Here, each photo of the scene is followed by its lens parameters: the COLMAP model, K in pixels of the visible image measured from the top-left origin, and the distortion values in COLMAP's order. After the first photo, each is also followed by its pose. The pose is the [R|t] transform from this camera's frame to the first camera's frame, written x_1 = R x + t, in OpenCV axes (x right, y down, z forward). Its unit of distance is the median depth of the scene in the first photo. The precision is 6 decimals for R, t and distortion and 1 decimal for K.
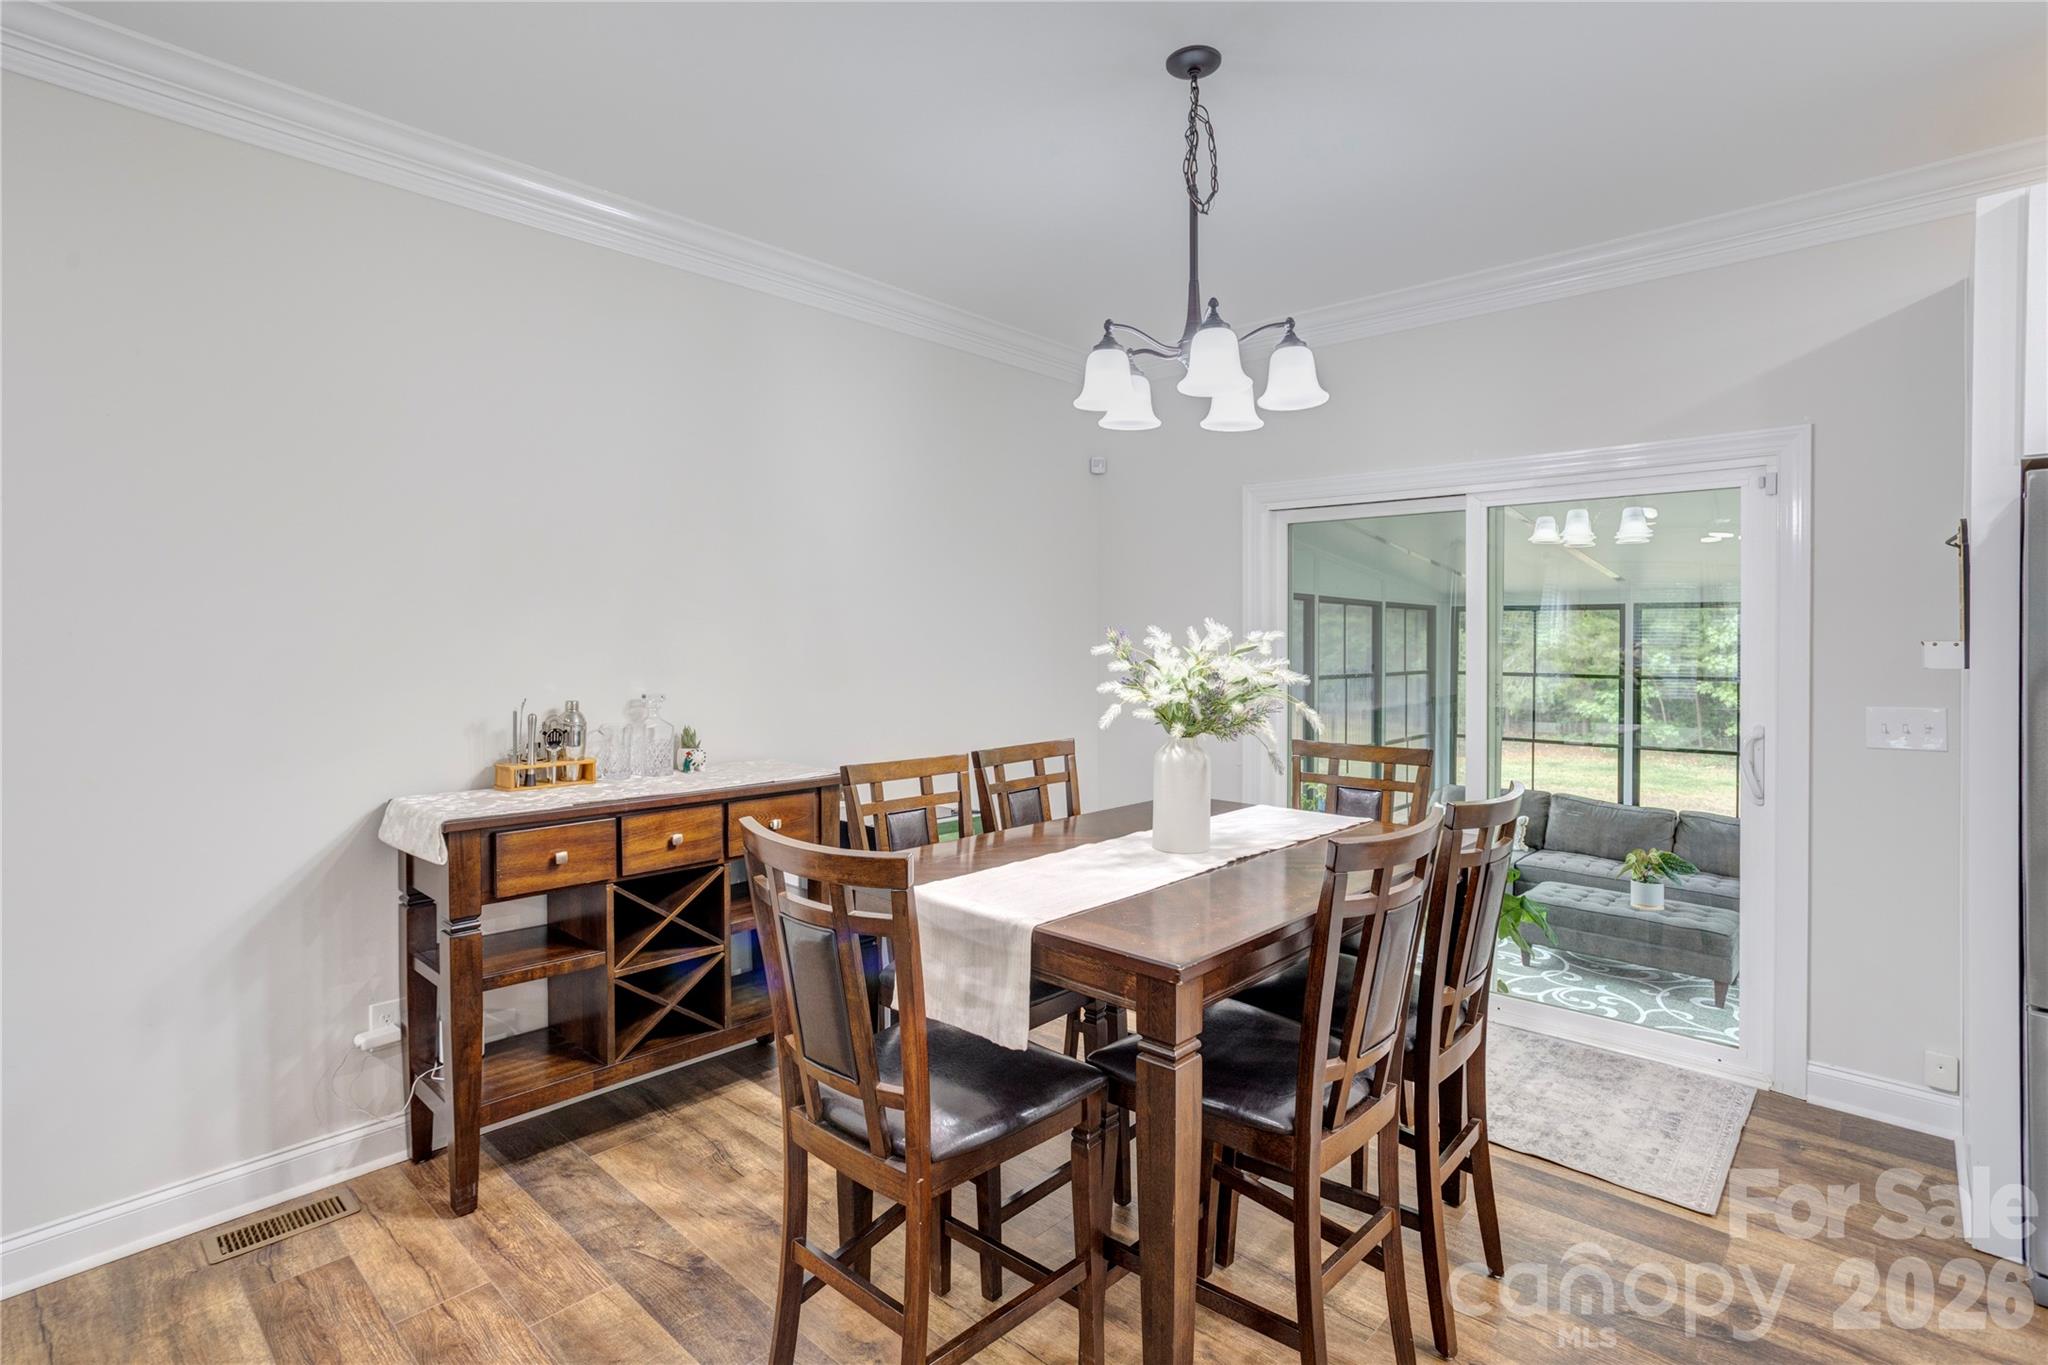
lens RADIAL K [[1006.4, 0, 986.1], [0, 1006.4, 635.1], [0, 0, 1]] dist [-0.042678, 0.024546]
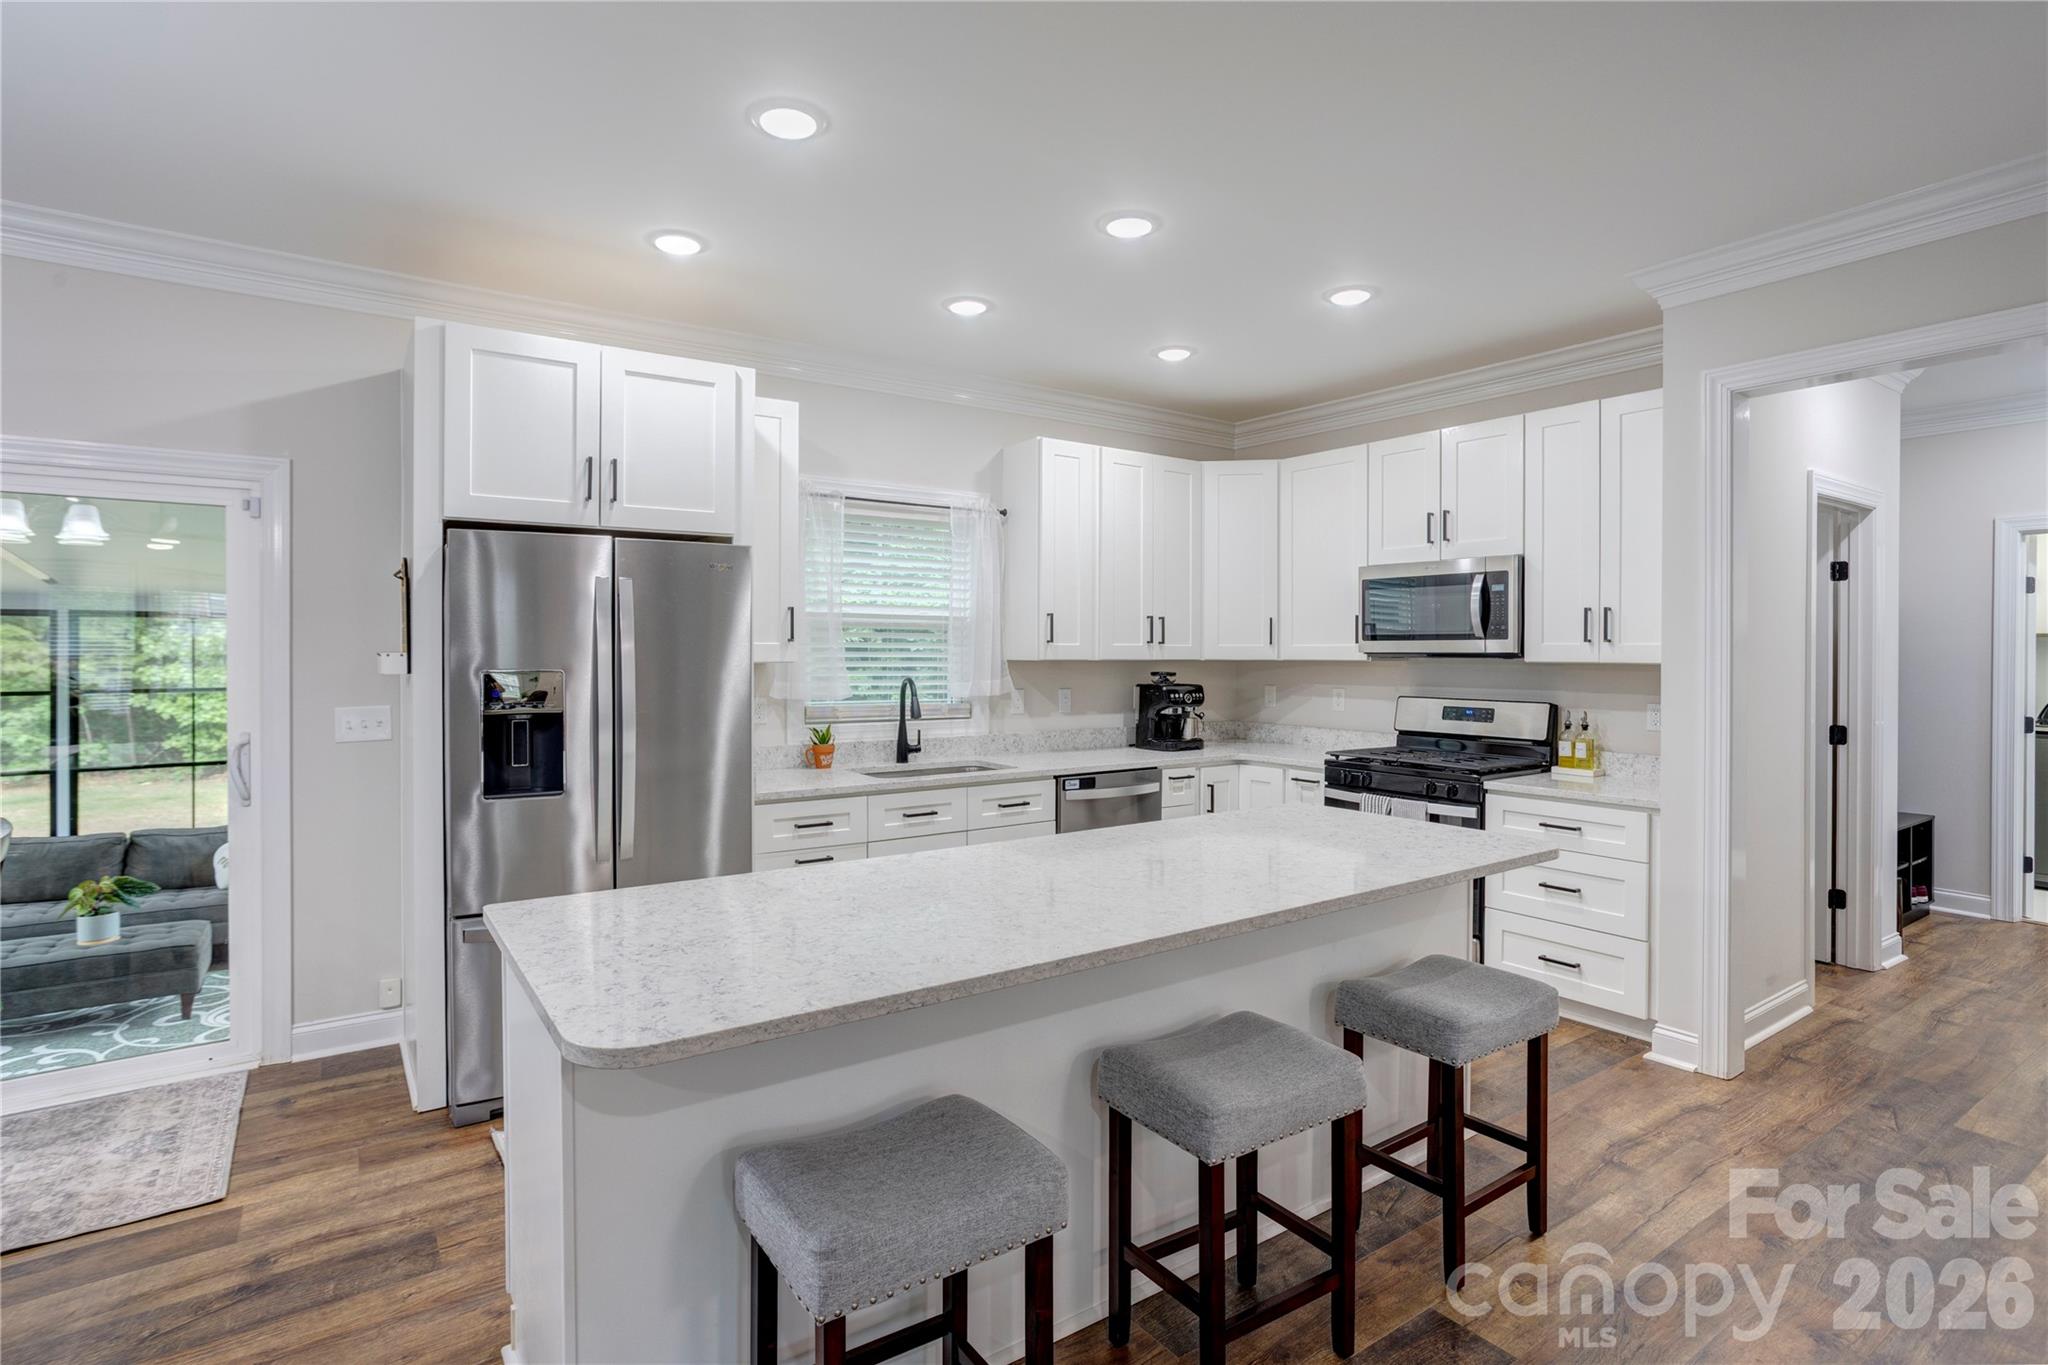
lens RADIAL K [[999.7, 0, 1010.6], [0, 999.7, 654.2], [0, 0, 1]] dist [-0.048985, 0.027326]
pose [[0.206734, -0.008369, 0.978361, -0.062070], [-0.001679, 0.999959, 0.008908, -0.002698], [-0.978396, -0.003484, 0.206711, -0.021418]]
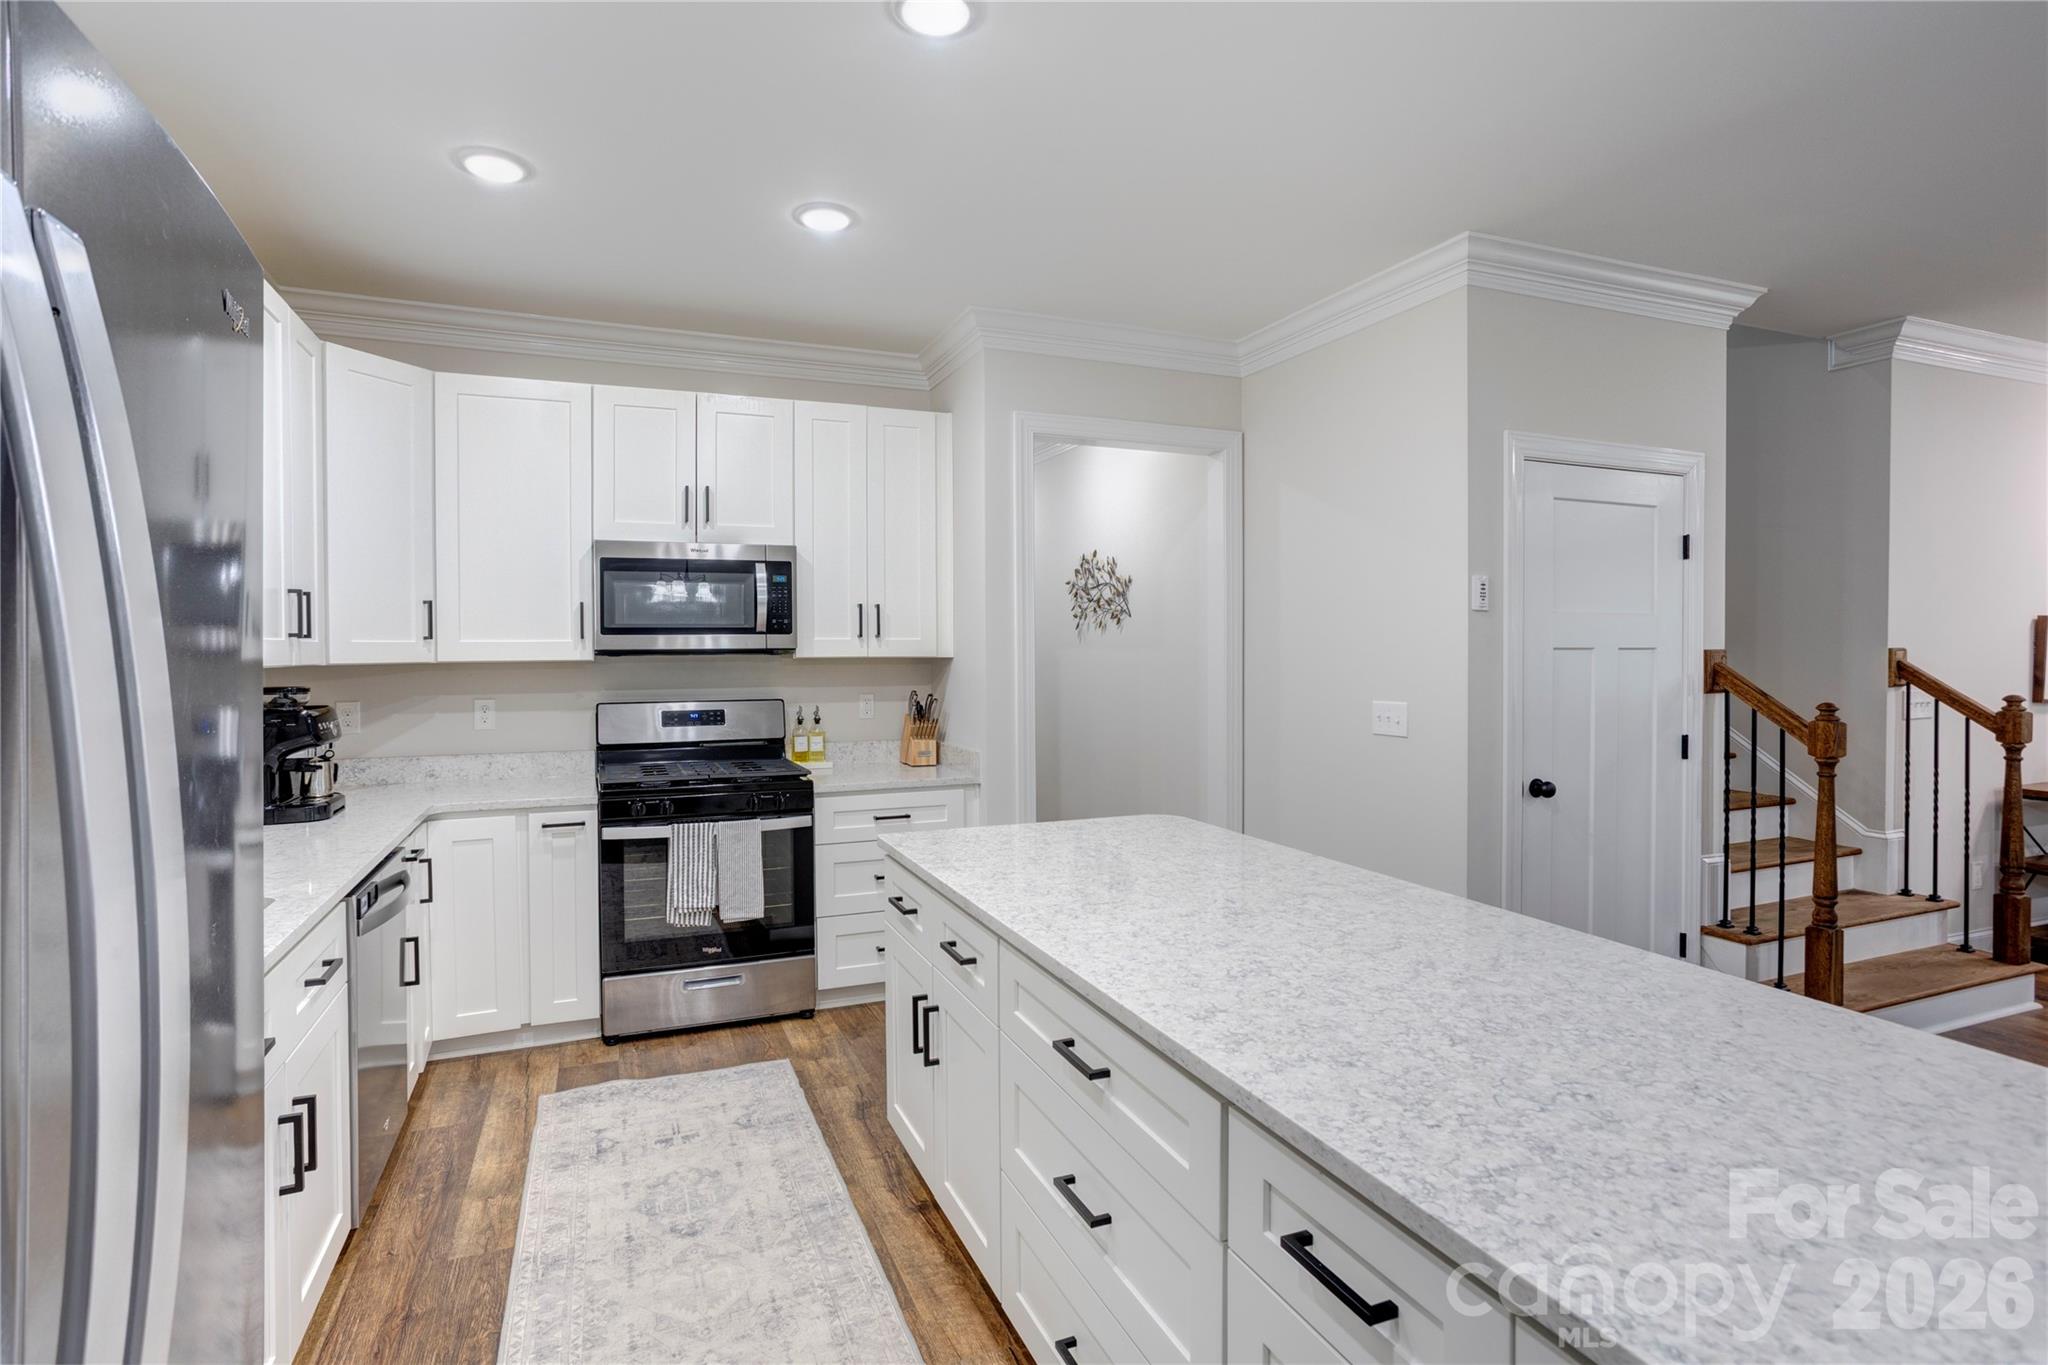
lens RADIAL K [[1006.4, 0, 986.1], [0, 1006.4, 635.1], [0, 0, 1]] dist [-0.042678, 0.024546]
pose [[-0.900960, 0.005114, 0.433871, 0.435504], [0.001193, 0.999956, -0.009310, 0.000260], [-0.433900, -0.007870, -0.900927, 0.482601]]
